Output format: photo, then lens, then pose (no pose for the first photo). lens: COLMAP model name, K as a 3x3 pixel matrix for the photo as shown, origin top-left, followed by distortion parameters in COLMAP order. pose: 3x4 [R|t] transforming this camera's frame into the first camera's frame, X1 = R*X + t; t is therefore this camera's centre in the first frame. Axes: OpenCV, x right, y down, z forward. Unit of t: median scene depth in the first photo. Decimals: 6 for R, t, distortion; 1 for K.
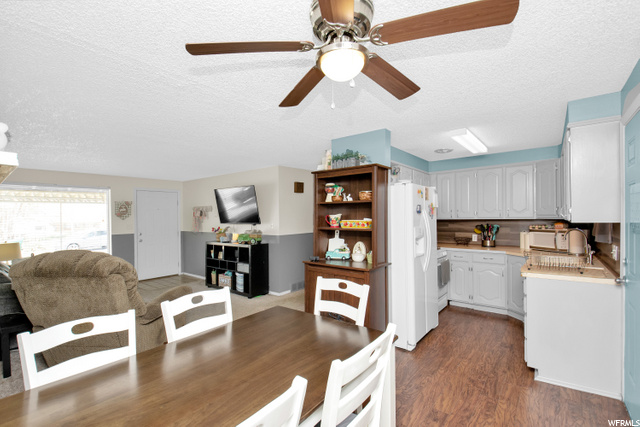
lens RADIAL K [[285.2, 0, 316.6], [0, 285.2, 215.1], [0, 0, 1]] dist [-0.011281, -0.013454]
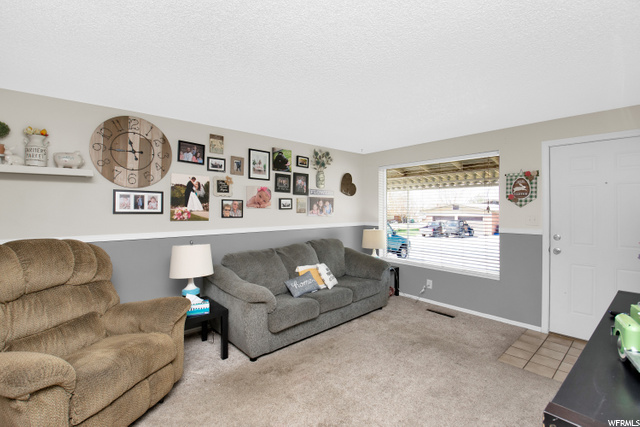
lens RADIAL K [[285.2, 0, 315.5], [0, 285.2, 210.2], [0, 0, 1]] dist [-0.011281, -0.013454]
pose [[-0.195101, 0.014938, -0.980669, -0.093299], [0.010708, 0.999857, 0.013100, 0.012094], [0.980725, -0.007946, -0.195233, 0.747909]]
